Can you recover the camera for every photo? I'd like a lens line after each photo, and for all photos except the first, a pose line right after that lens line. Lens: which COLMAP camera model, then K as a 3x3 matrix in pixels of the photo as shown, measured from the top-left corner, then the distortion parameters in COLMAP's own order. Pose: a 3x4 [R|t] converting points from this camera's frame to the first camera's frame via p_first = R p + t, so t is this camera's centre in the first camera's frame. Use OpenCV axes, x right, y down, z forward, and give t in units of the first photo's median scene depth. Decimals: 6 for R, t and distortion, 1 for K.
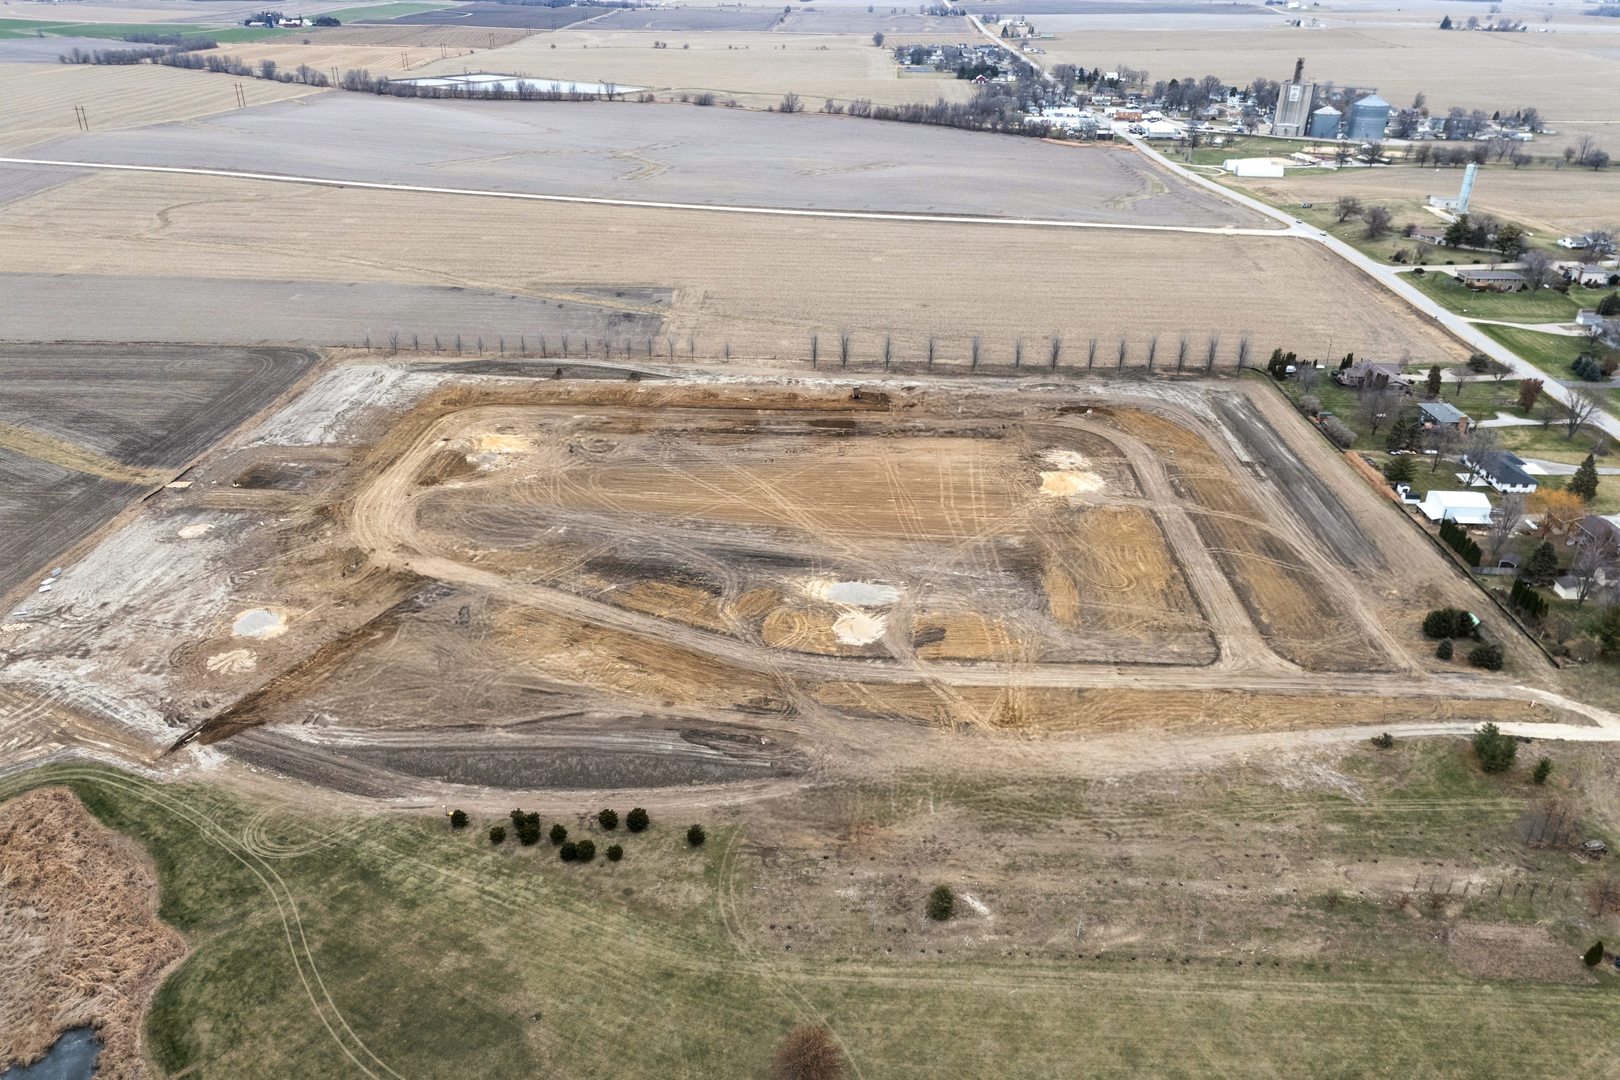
lens RADIAL K [[1182.8, 0, 806.9], [0, 1182.8, 535.5], [0, 0, 1]] dist [0.082606, -0.084590]
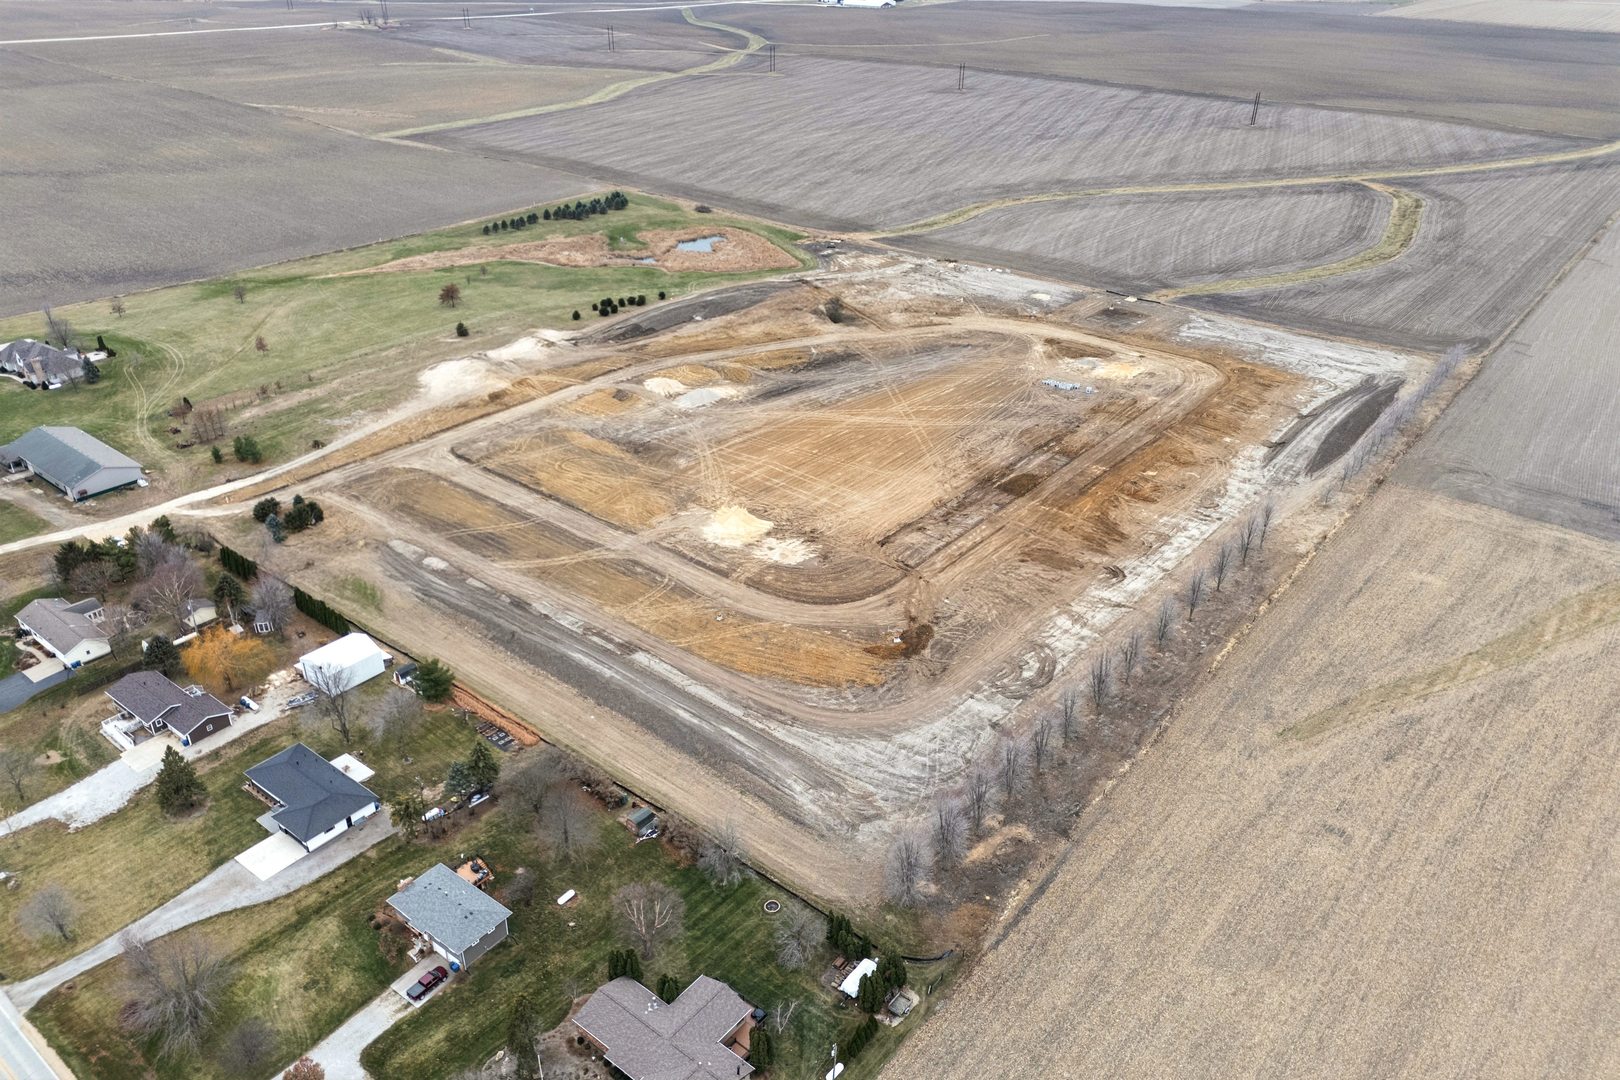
lens RADIAL K [[1182.8, 0, 806.9], [0, 1182.8, 535.5], [0, 0, 1]] dist [0.082606, -0.084590]
pose [[-0.592061, 0.369329, -0.716282, 0.891855], [-0.365924, 0.668698, 0.647258, -0.683595], [0.718028, 0.645320, -0.260763, 1.376204]]
